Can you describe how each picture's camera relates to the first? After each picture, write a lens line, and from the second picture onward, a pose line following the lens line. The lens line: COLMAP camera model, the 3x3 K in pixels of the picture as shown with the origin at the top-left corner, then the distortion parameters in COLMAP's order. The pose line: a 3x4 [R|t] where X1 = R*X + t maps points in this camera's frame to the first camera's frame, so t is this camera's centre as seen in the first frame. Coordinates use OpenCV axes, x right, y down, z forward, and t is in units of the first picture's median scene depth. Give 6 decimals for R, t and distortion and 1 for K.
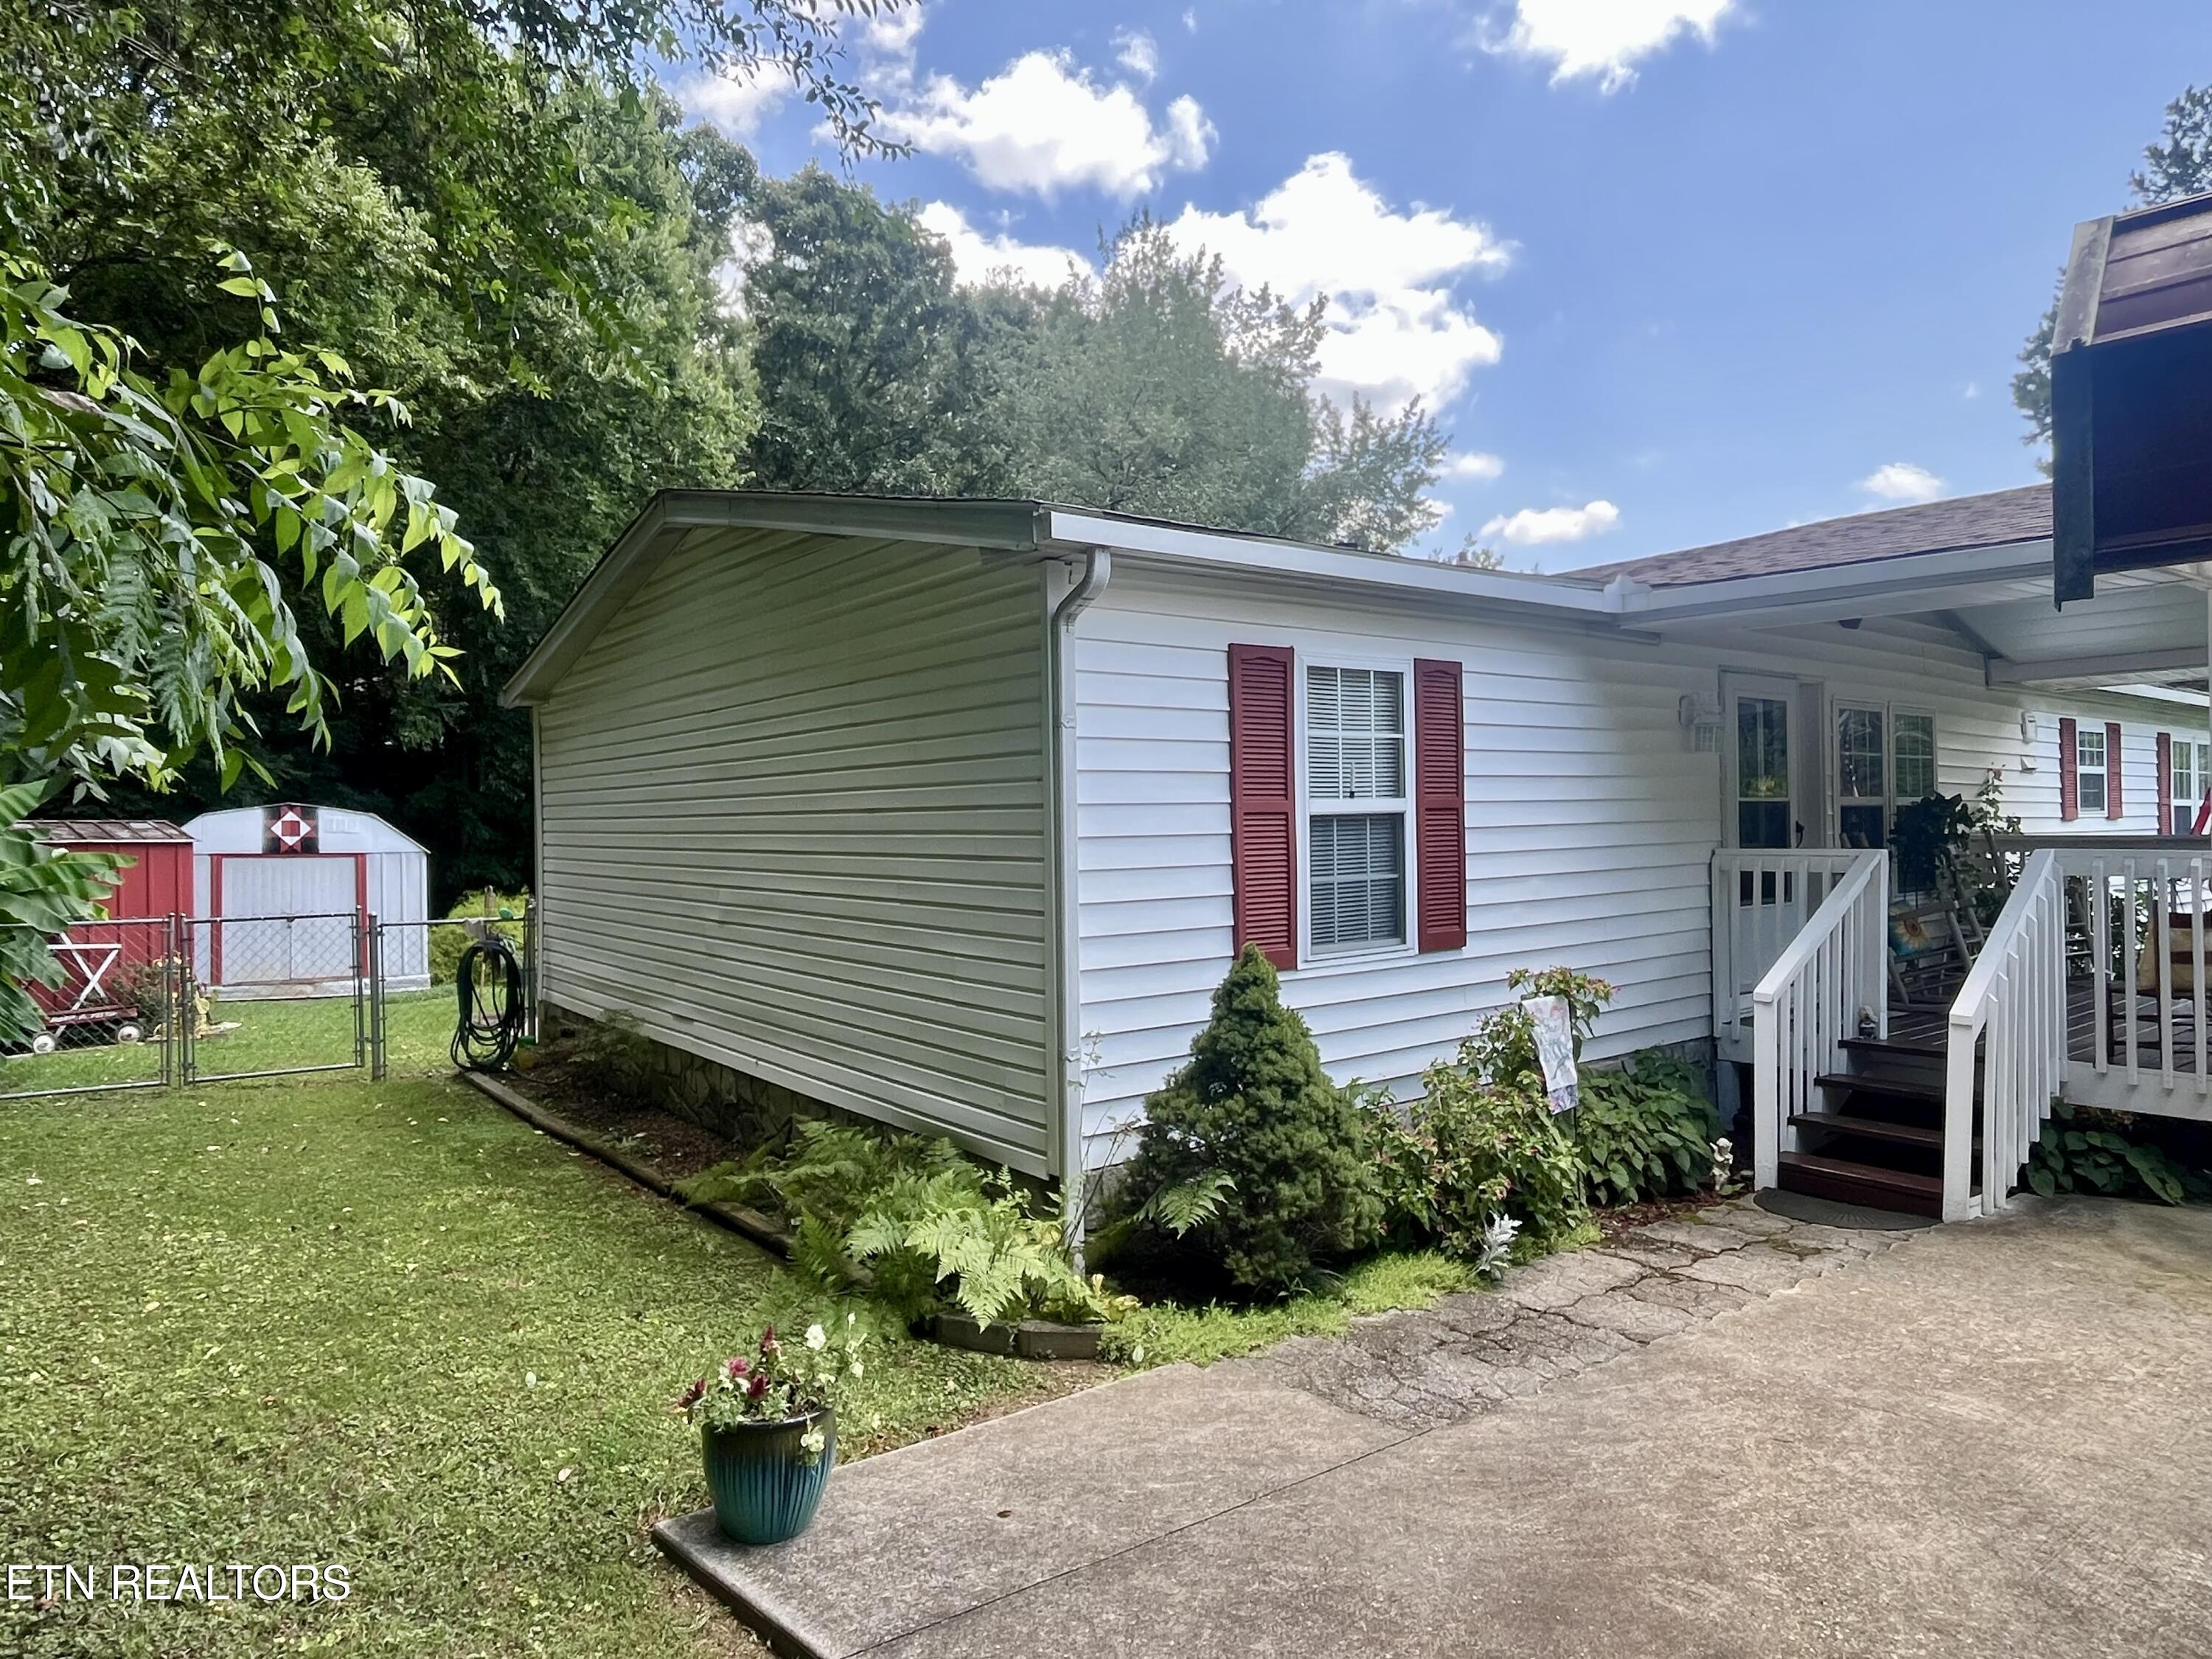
lens RADIAL K [[1341.8, 0, 1120.5], [0, 1341.8, 828.1], [0, 0, 1]] dist [-0.002419, 0.000515]
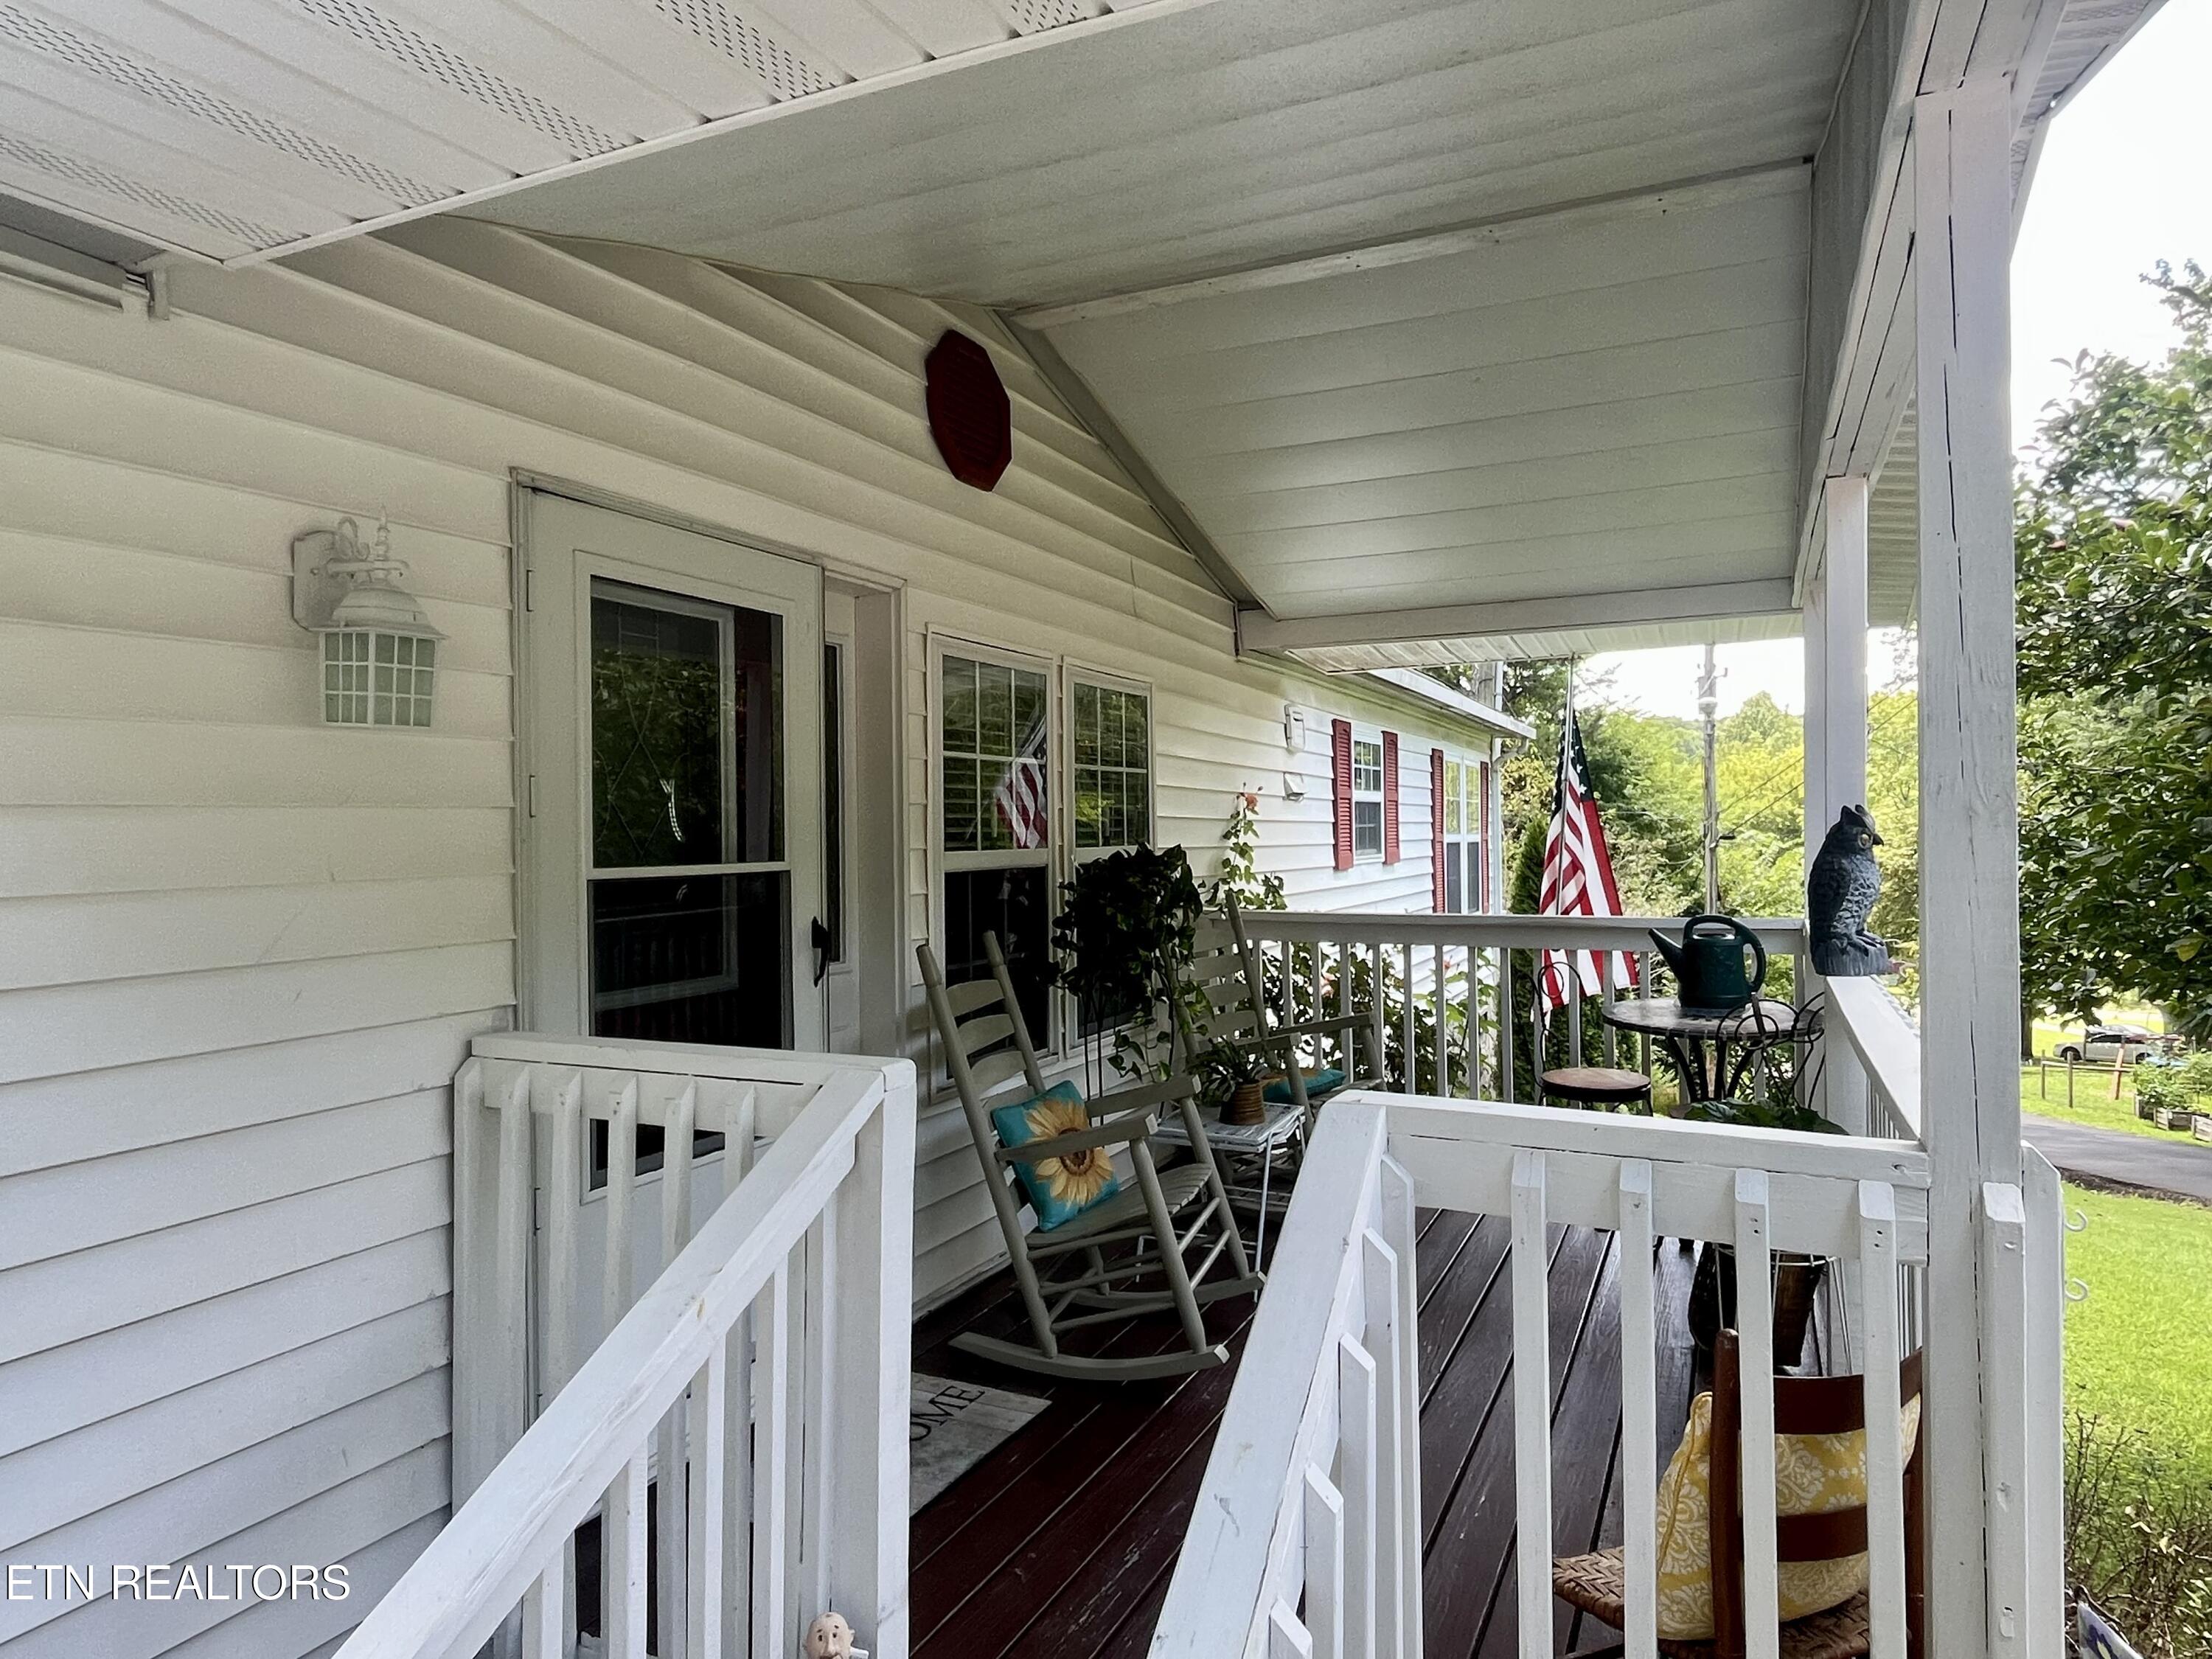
lens RADIAL K [[1341.8, 0, 1103.8], [0, 1341.8, 822.5], [0, 0, 1]] dist [-0.002419, 0.000515]
pose [[0.896192, 0.010671, 0.443538, 0.335330], [-0.007386, 0.999931, -0.009132, -0.025706], [-0.443605, 0.004908, 0.896209, 0.501020]]
